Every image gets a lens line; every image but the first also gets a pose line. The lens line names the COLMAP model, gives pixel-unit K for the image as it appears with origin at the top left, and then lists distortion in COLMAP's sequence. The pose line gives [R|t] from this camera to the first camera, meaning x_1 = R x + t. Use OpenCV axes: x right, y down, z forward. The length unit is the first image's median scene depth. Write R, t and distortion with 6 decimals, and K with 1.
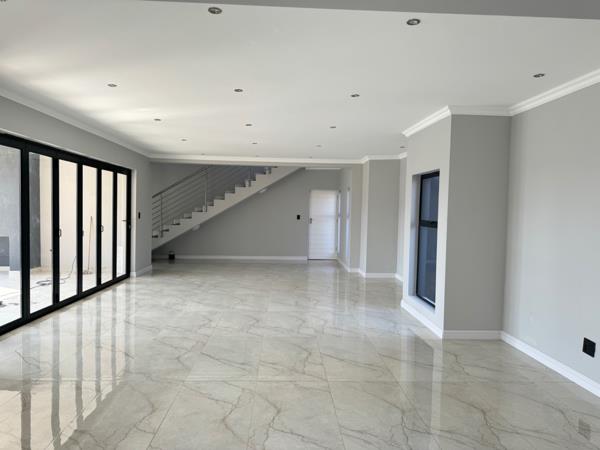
lens RADIAL K [[427.1, 0, 297.6], [0, 427.1, 221.1], [0, 0, 1]] dist [0.066888, -0.049381]
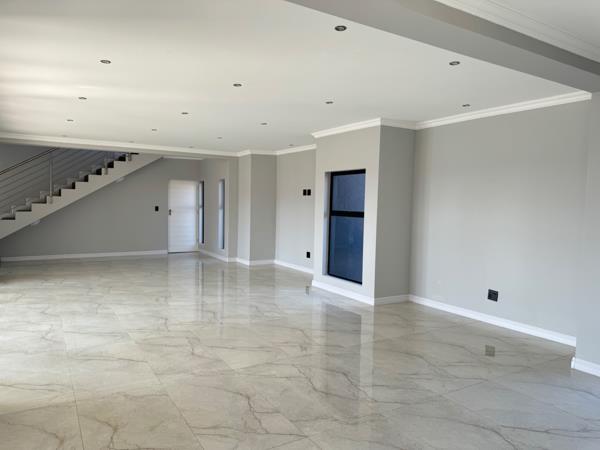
lens RADIAL K [[427.1, 0, 303.1], [0, 427.1, 229.3], [0, 0, 1]] dist [0.066888, -0.049381]
pose [[0.876027, -0.033372, 0.481106, -0.233498], [0.013010, 0.998875, 0.045597, -0.003797], [-0.482086, -0.033685, 0.875476, 0.012246]]
